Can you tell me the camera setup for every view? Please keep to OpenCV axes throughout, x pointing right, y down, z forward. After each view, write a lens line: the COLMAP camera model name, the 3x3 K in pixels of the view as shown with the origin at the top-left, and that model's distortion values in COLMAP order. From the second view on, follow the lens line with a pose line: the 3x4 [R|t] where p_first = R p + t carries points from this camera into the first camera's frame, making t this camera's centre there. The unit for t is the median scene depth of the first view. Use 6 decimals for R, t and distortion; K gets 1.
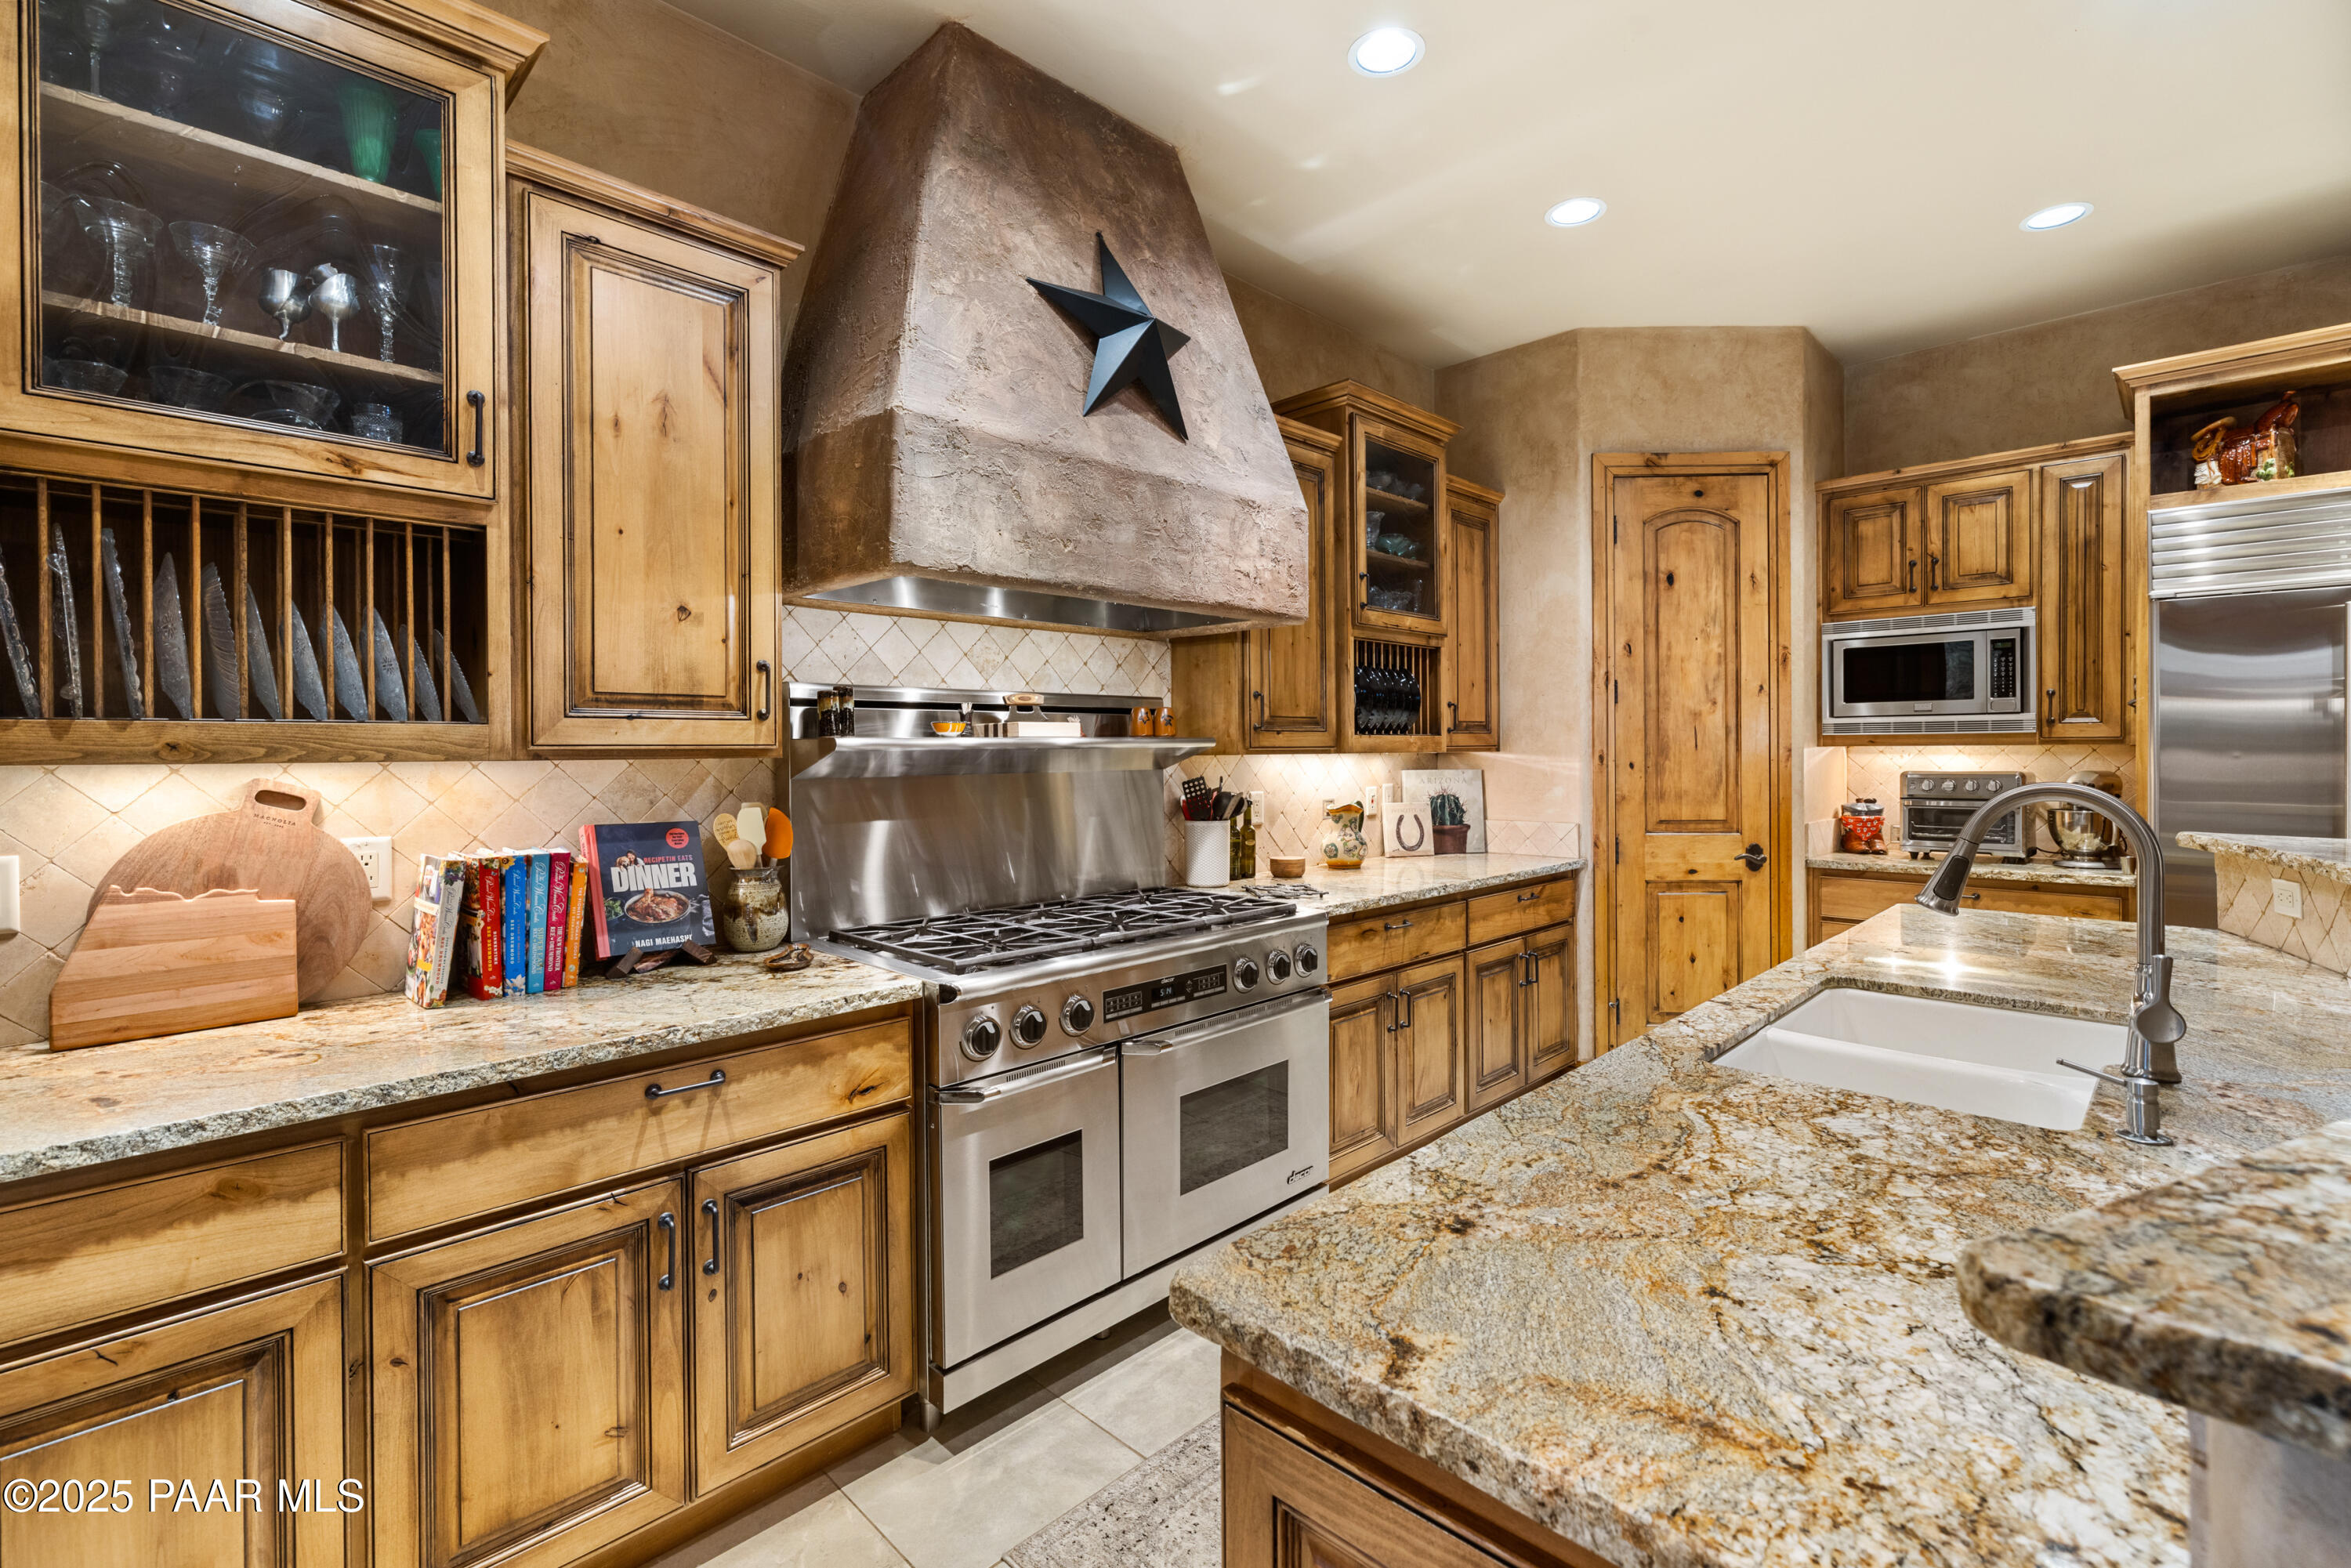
lens RADIAL K [[1029.6, 0, 1182.7], [0, 1029.6, 753.0], [0, 0, 1]] dist [0.000482, -0.000391]
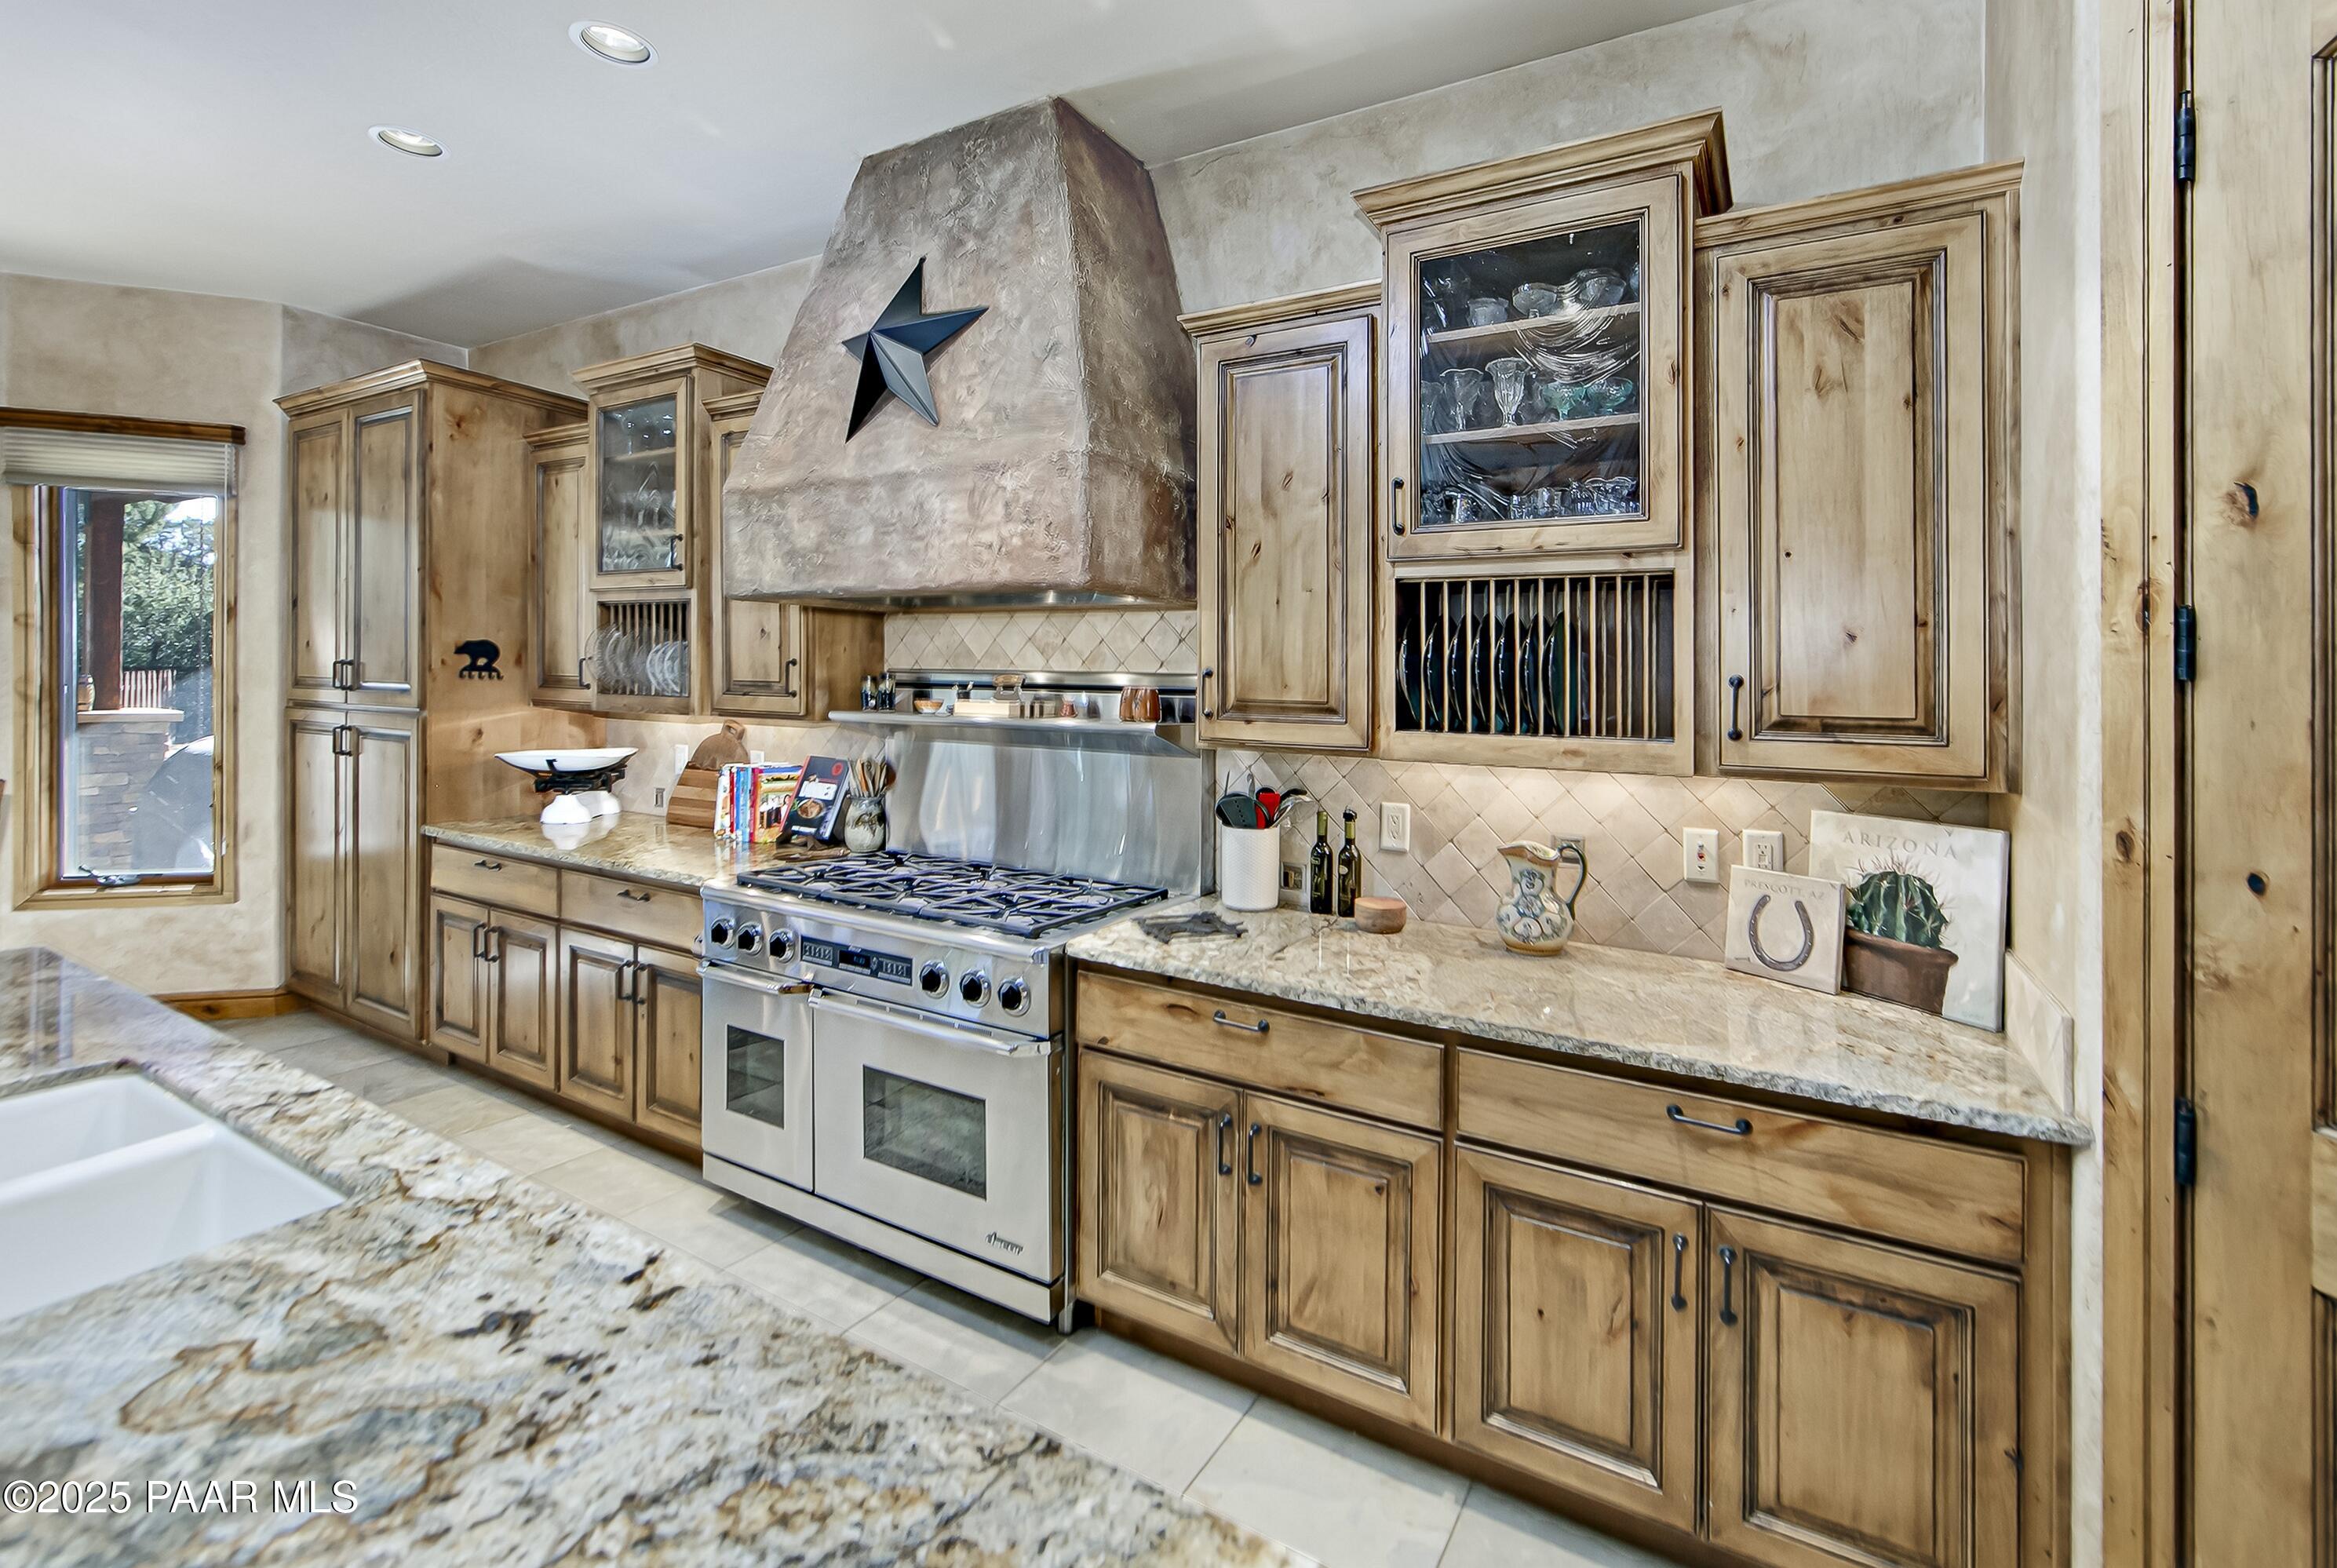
lens RADIAL K [[1128.2, 0, 1147.6], [0, 1128.2, 657.3], [0, 0, 1]] dist [-0.009525, 0.001331]
pose [[0.241771, -0.009290, -0.970289, 1.025075], [-0.025935, 0.999535, -0.016032, -0.059951], [0.969987, 0.029040, 0.241418, 0.862070]]
